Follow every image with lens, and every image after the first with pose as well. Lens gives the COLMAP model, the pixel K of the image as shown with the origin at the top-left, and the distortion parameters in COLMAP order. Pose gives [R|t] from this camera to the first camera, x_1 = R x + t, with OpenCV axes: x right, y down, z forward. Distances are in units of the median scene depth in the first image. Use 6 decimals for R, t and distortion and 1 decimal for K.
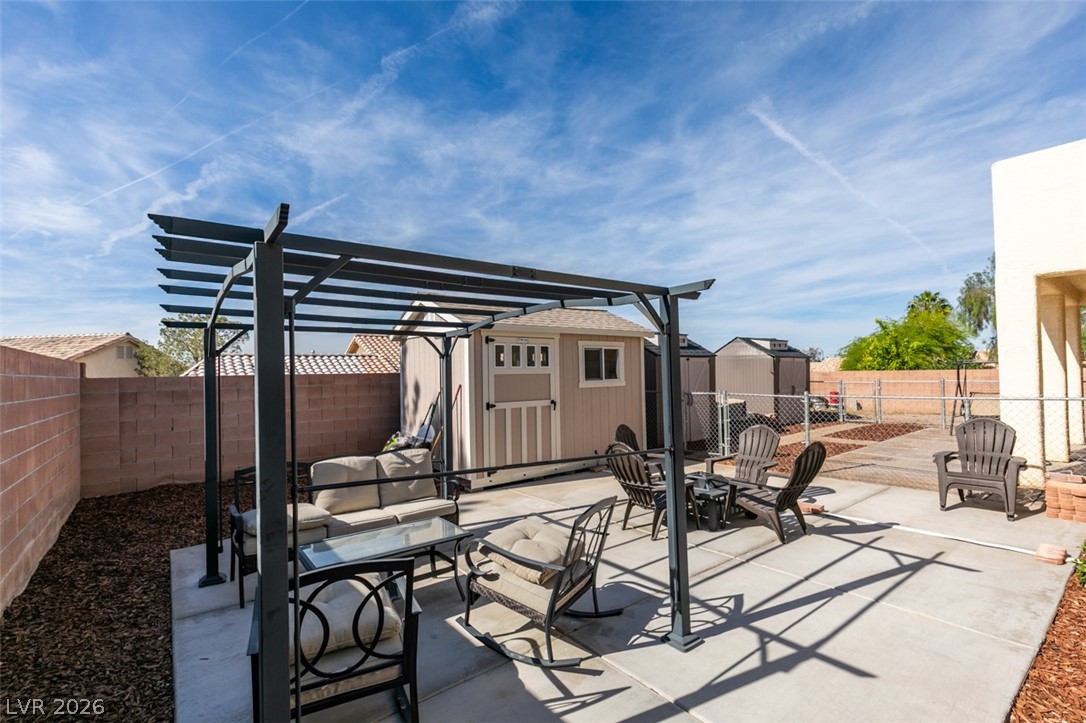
lens RADIAL K [[485.1, 0, 545.3], [0, 485.1, 366.8], [0, 0, 1]] dist [0.001149, 0.000750]
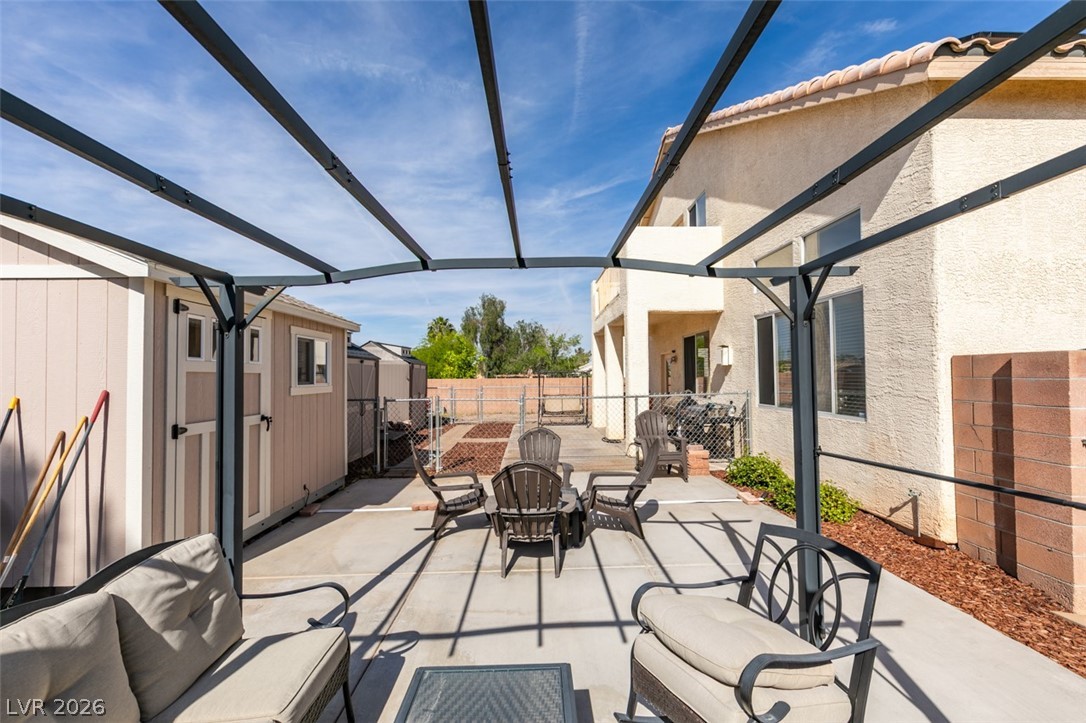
lens RADIAL K [[482.2, 0, 543.0], [0, 482.2, 361.5], [0, 0, 1]] dist [0.000359, 0.000030]
pose [[0.596201, 0.038523, 0.801911, -0.150073], [-0.013206, 0.999184, -0.038181, 0.009887], [-0.802727, 0.012174, 0.596223, 0.179009]]
